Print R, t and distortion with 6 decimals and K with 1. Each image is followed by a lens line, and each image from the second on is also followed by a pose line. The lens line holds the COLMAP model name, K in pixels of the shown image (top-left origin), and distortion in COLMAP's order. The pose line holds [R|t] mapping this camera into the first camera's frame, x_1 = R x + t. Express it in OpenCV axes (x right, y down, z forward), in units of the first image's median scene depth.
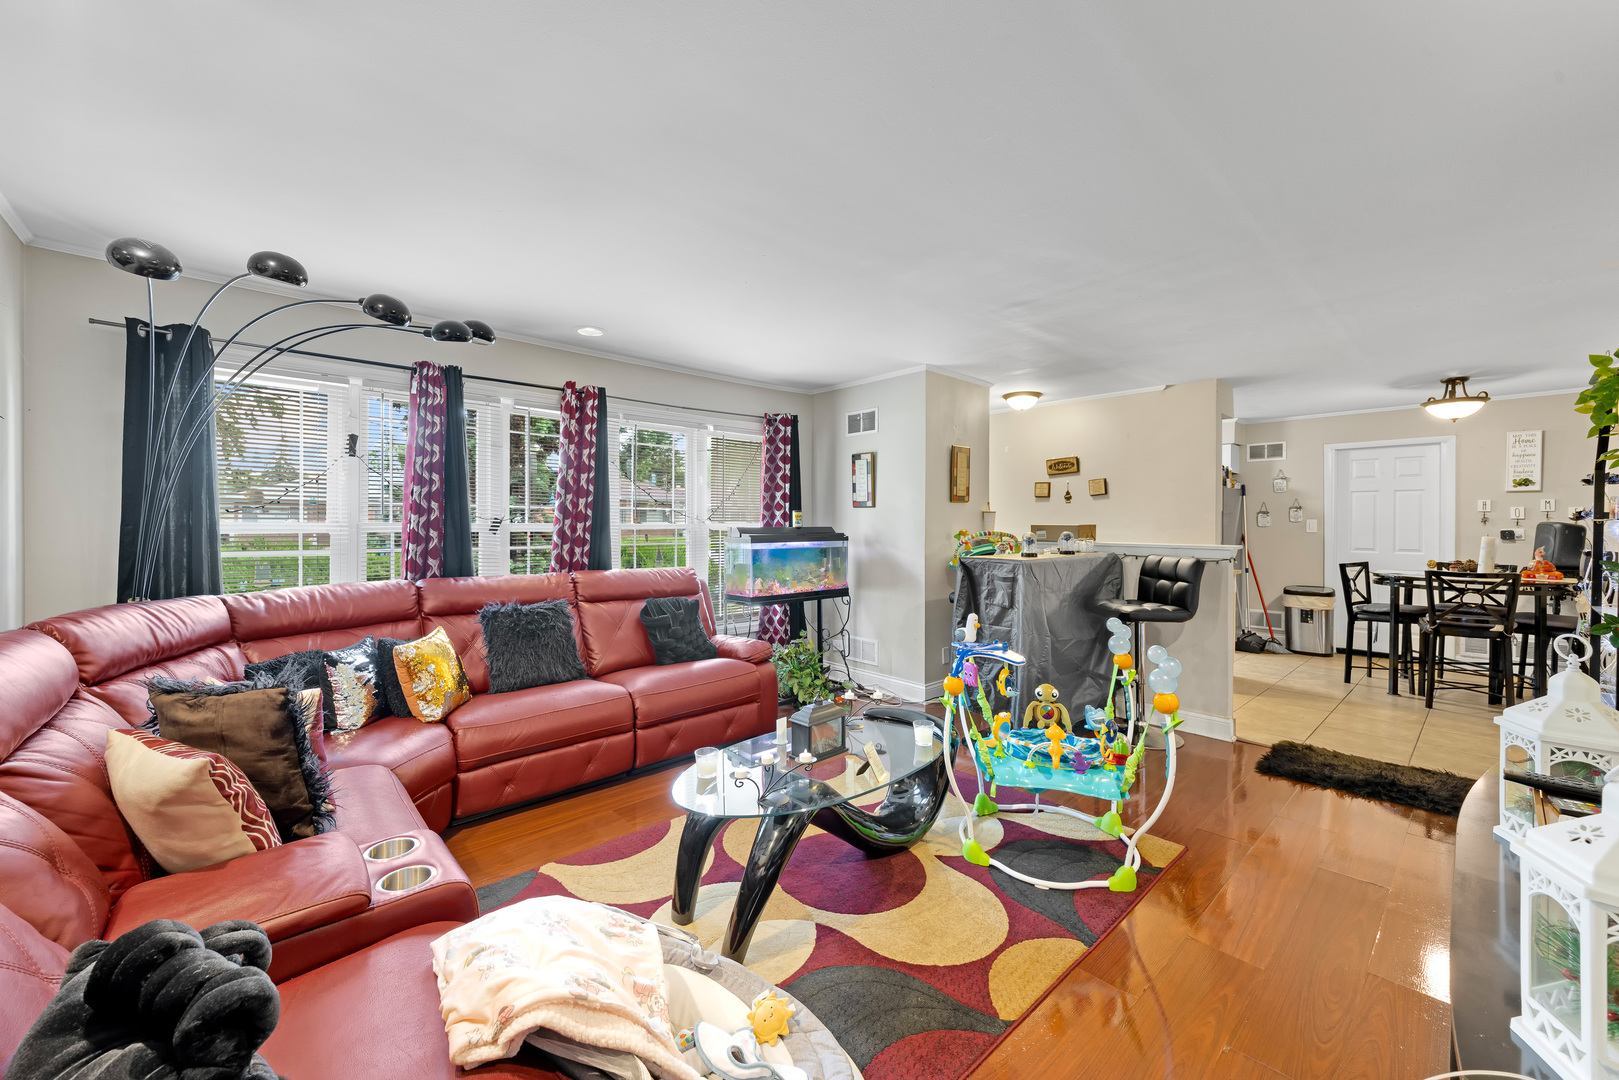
lens RADIAL K [[625.9, 0, 821.3], [0, 625.9, 523.6], [0, 0, 1]] dist [0.005631, -0.003661]
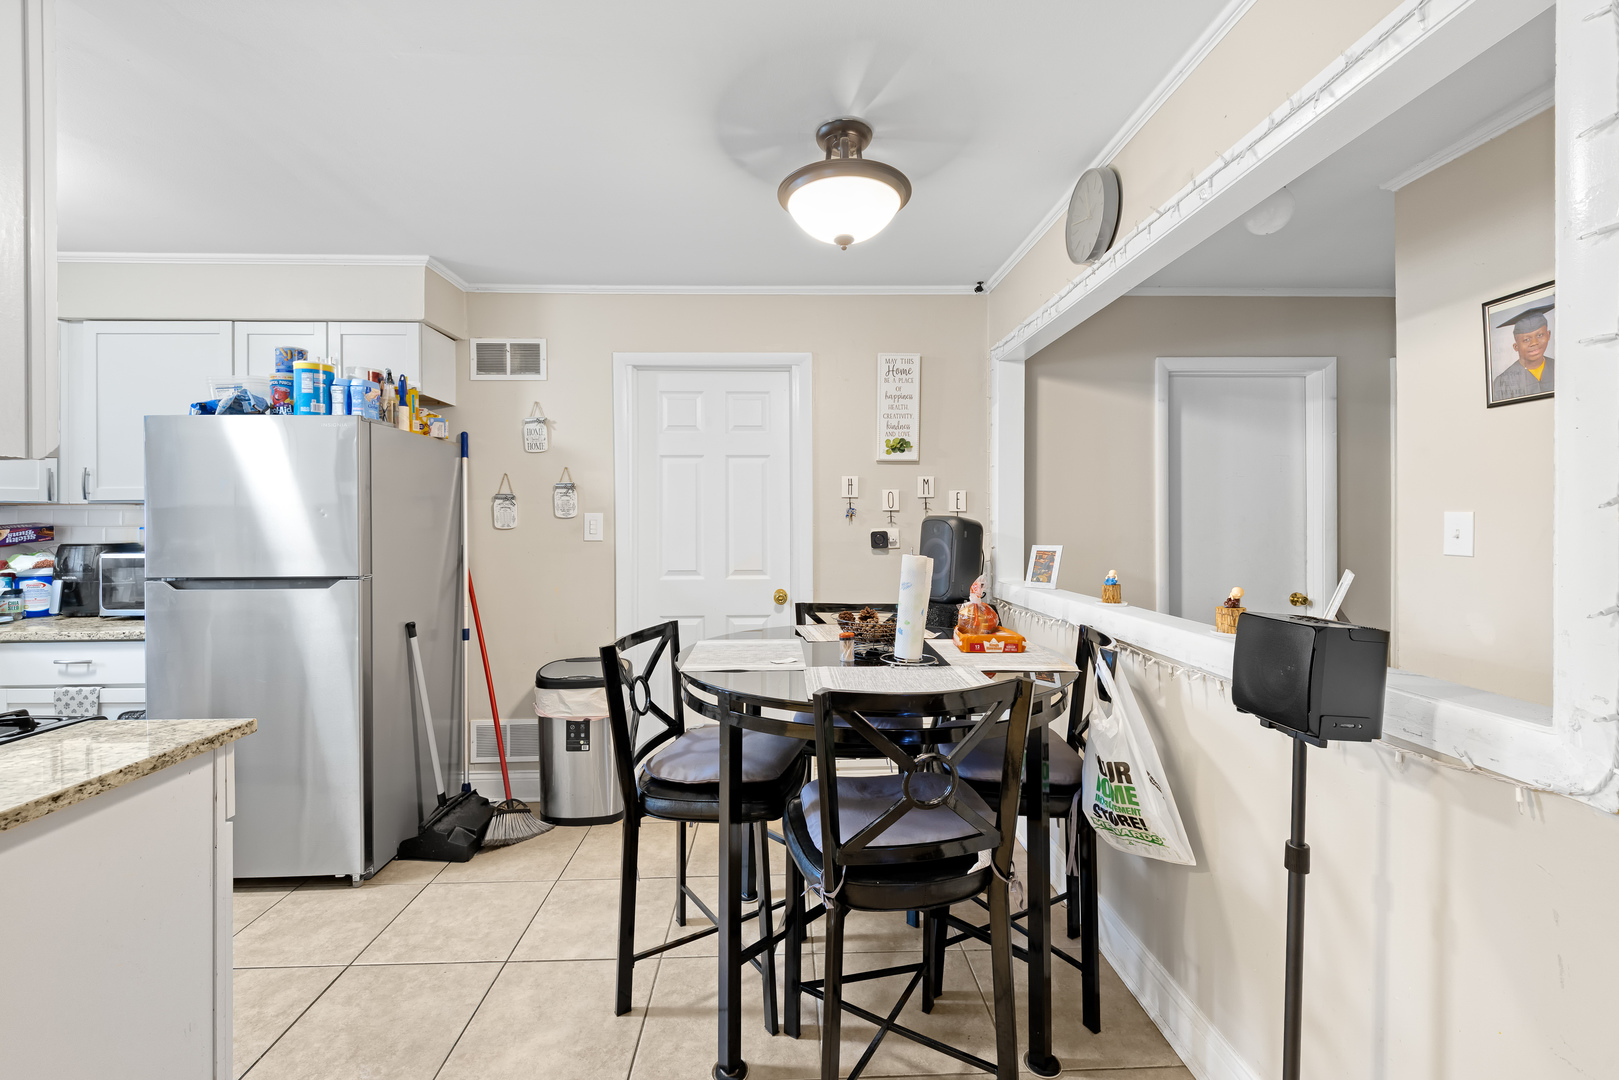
lens RADIAL K [[667.8, 0, 812.7], [0, 667.8, 525.5], [0, 0, 1]] dist [0.006104, -0.004886]
pose [[0.647056, -0.009611, 0.762382, 0.614867], [0.009513, 0.999944, 0.004532, 0.002393], [-0.762383, 0.004320, 0.647112, 0.672304]]
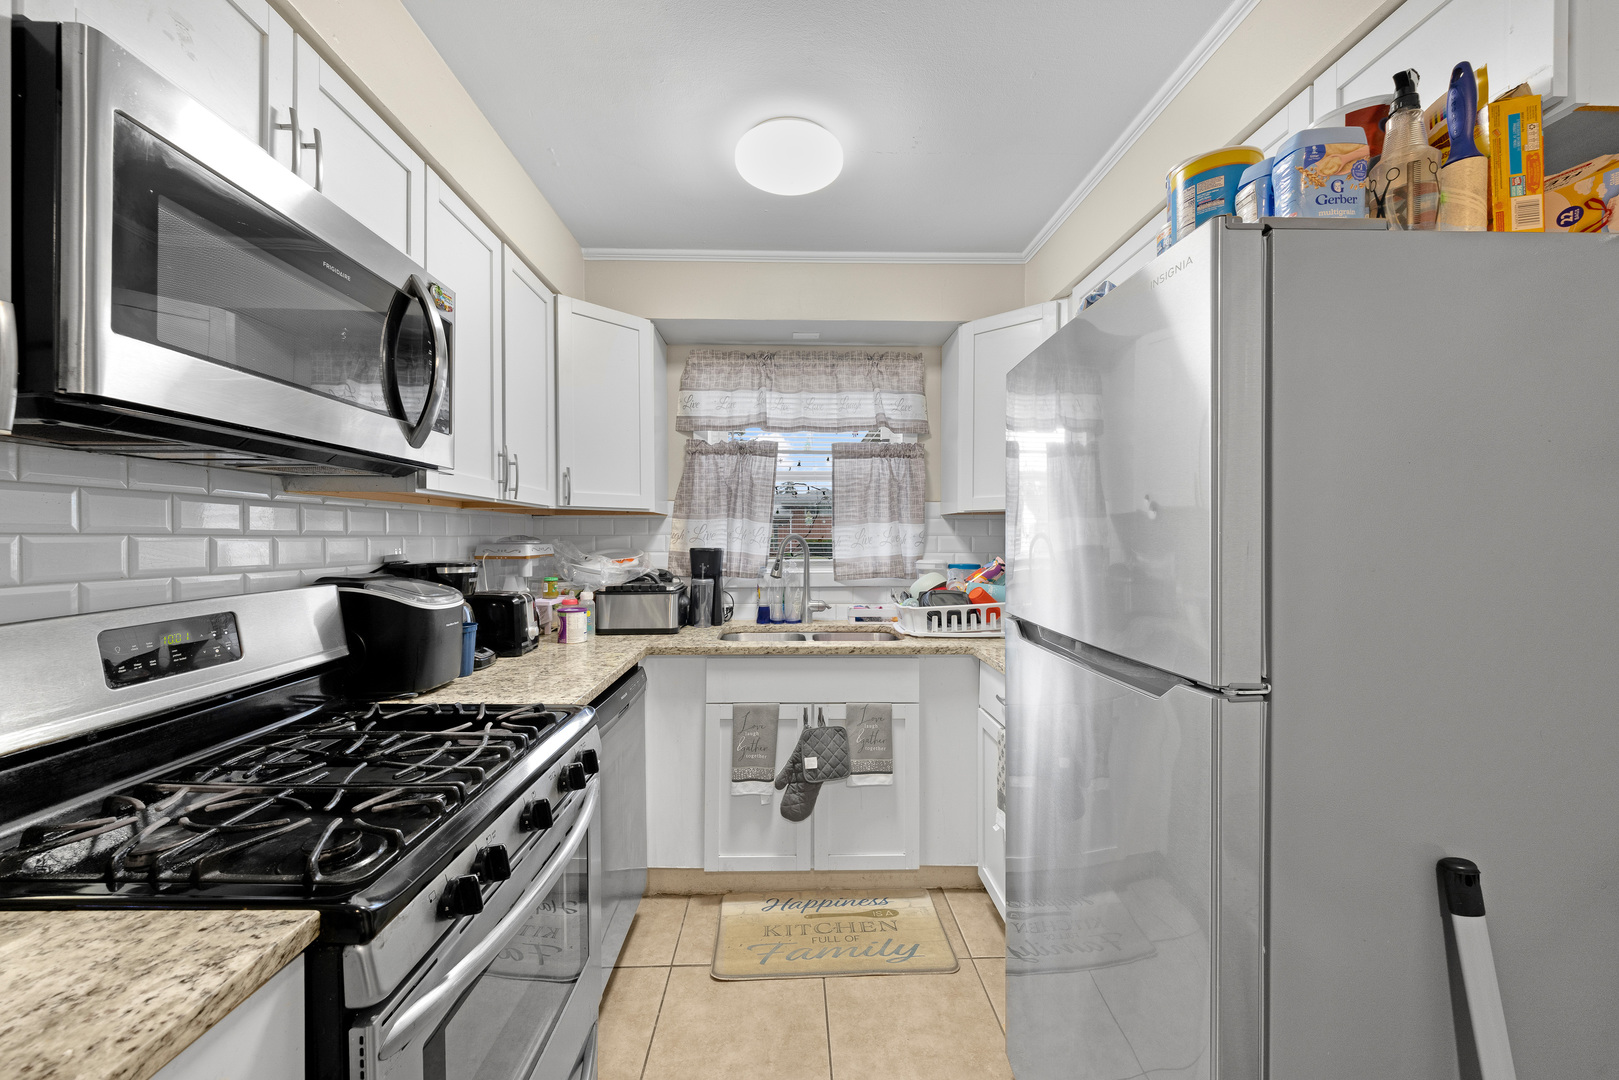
lens RADIAL K [[625.9, 0, 800.0], [0, 625.9, 537.8], [0, 0, 1]] dist [0.005631, -0.003661]
pose [[0.747291, 0.000496, -0.664496, 0.781480], [-0.001880, 0.999997, -0.001368, 0.001913], [0.664494, 0.002271, 0.747290, 1.017071]]
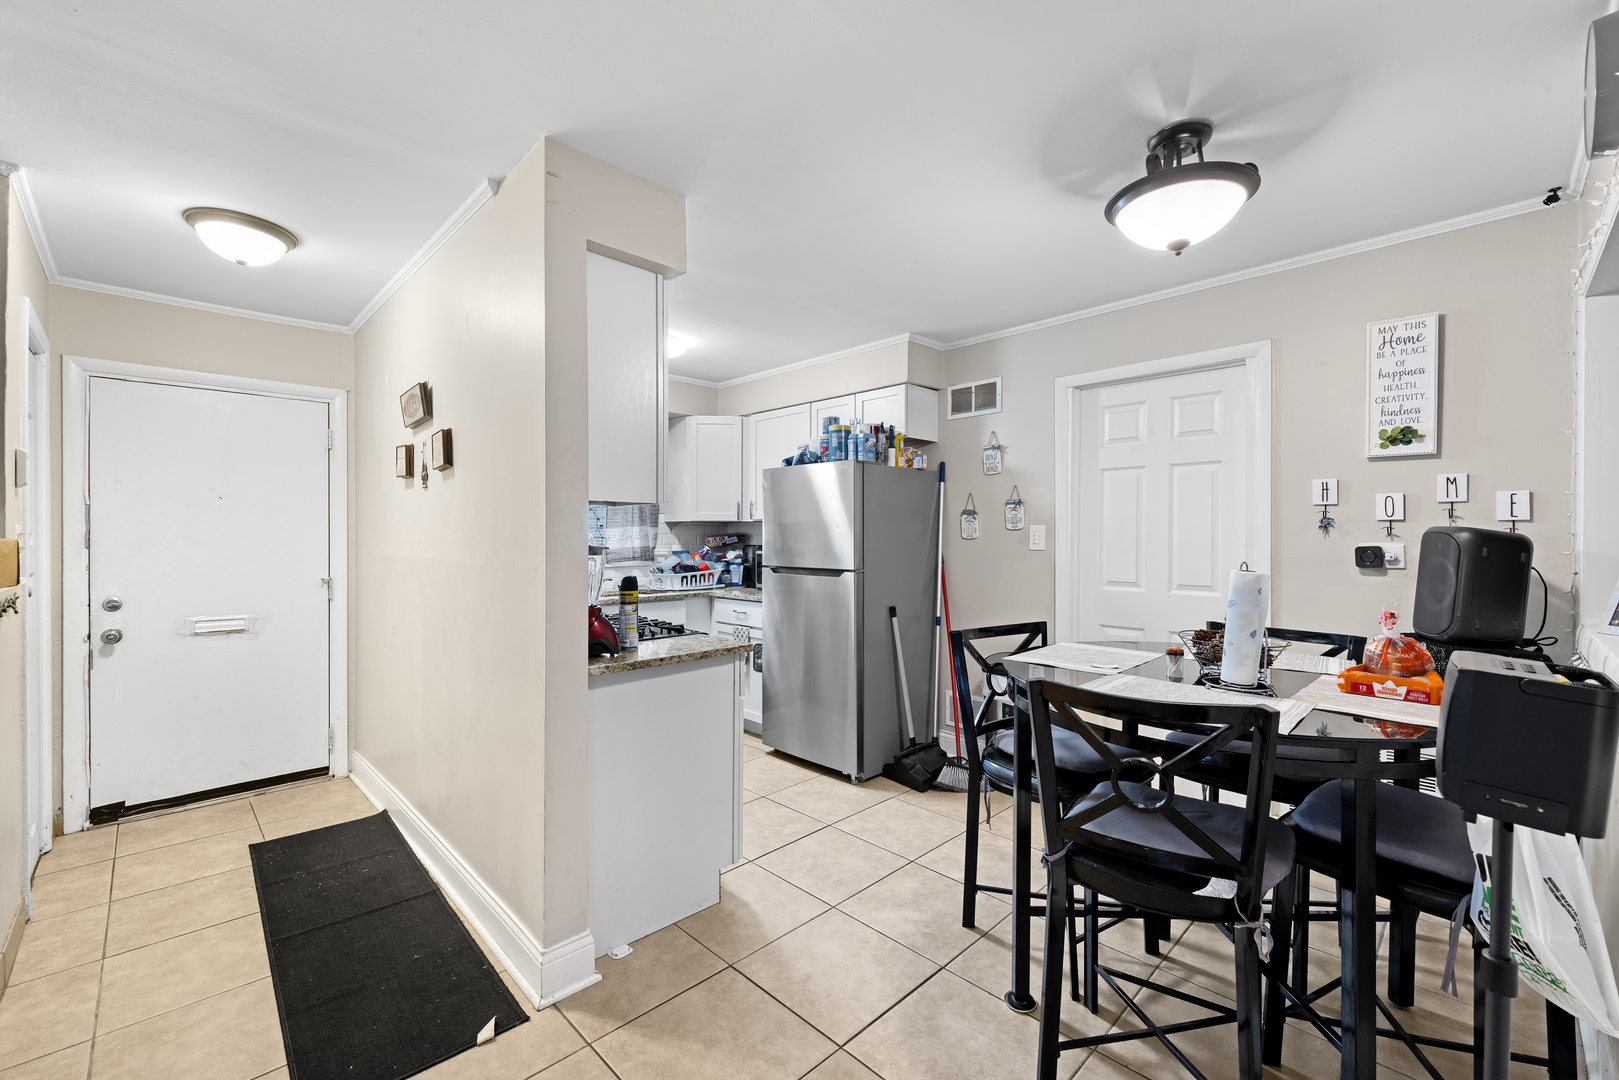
lens RADIAL K [[667.8, 0, 812.1], [0, 667.8, 537.1], [0, 0, 1]] dist [0.006104, -0.004886]
pose [[0.999448, -0.003274, 0.033054, 0.695608], [0.003251, 0.999994, 0.000755, 0.002794], [-0.033056, -0.000647, 0.999453, 0.548441]]
